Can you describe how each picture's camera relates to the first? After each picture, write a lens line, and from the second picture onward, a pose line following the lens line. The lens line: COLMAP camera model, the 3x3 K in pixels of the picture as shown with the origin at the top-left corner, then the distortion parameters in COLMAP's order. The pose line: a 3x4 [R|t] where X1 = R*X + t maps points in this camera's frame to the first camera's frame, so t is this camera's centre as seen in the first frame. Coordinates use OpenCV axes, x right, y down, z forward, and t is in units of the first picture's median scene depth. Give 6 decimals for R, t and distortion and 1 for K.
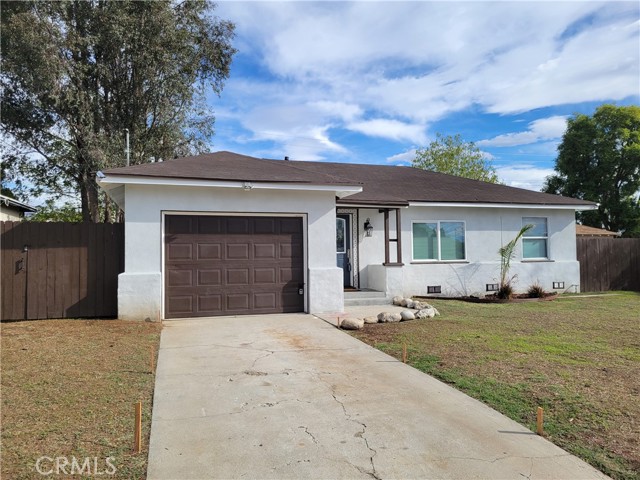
lens RADIAL K [[491.2, 0, 320.2], [0, 491.2, 240.3], [0, 0, 1]] dist [-0.005140, -0.003822]
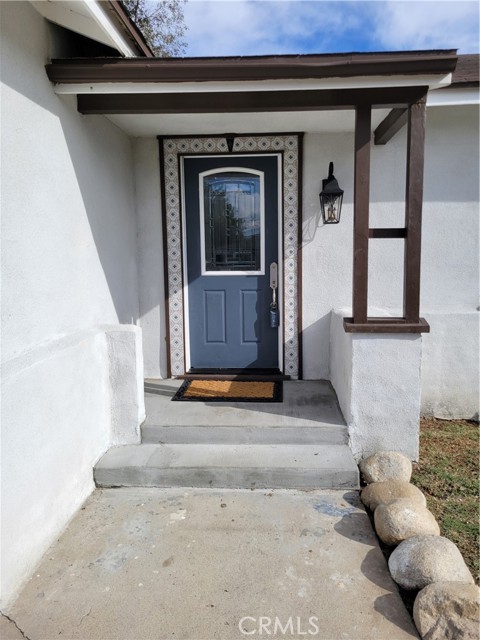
lens RADIAL K [[491.2, 0, 240.9], [0, 491.2, 316.1], [0, 0, 1]] dist [-0.005140, -0.003822]
pose [[0.929350, 0.049969, -0.365803, 0.162665], [0.006402, 0.988469, 0.151290, 0.003218], [0.369144, -0.142944, 0.918313, 0.678348]]
